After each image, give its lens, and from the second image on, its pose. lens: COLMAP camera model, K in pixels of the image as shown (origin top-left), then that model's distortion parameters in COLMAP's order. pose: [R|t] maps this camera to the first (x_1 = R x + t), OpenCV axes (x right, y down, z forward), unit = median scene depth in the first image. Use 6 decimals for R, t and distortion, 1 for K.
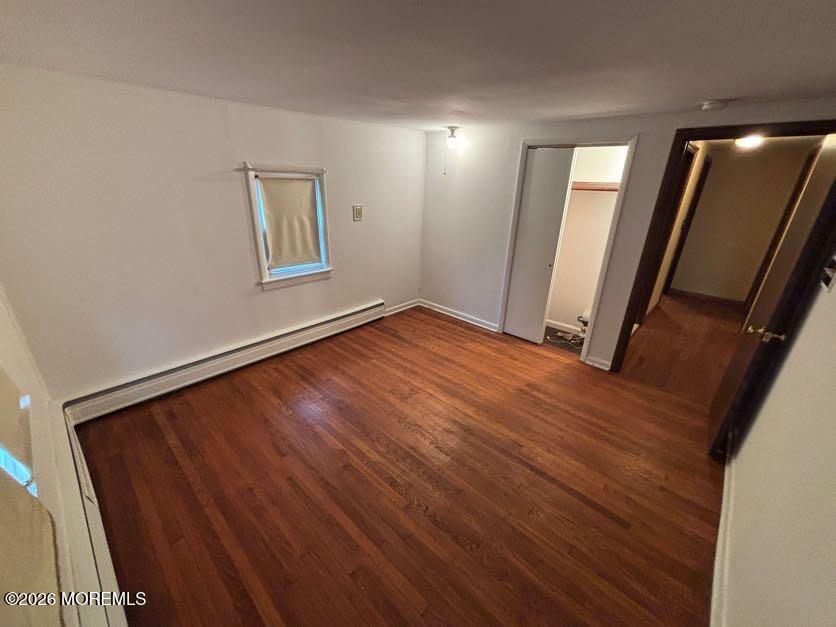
lens RADIAL K [[336.4, 0, 418.0], [0, 336.4, 313.5], [0, 0, 1]] dist [-0.000248, -0.000493]
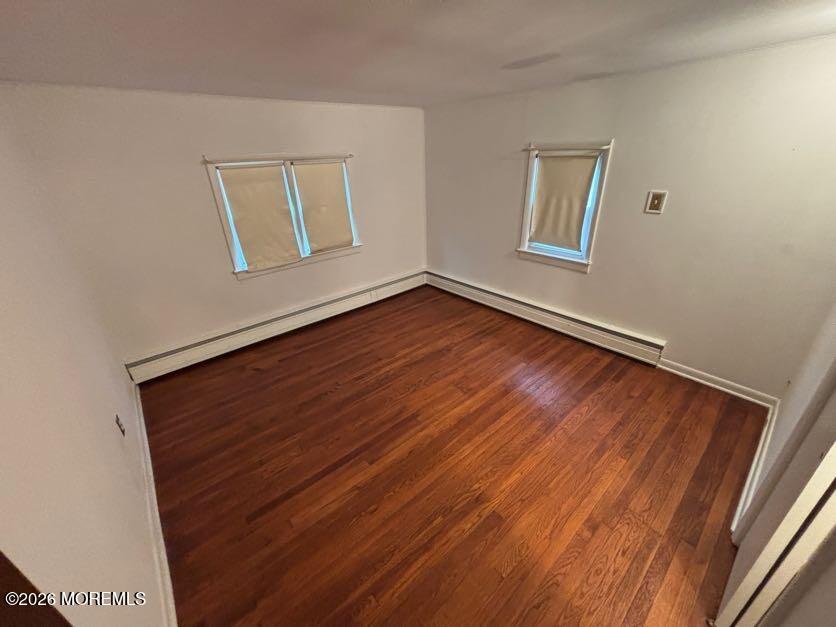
lens RADIAL K [[336.4, 0, 418.0], [0, 336.4, 313.5], [0, 0, 1]] dist [-0.000248, -0.000493]
pose [[-0.122064, 0.400925, -0.907942, 0.697184], [-0.341684, 0.841893, 0.417695, -0.264453], [0.931854, 0.361215, 0.034225, 0.696157]]
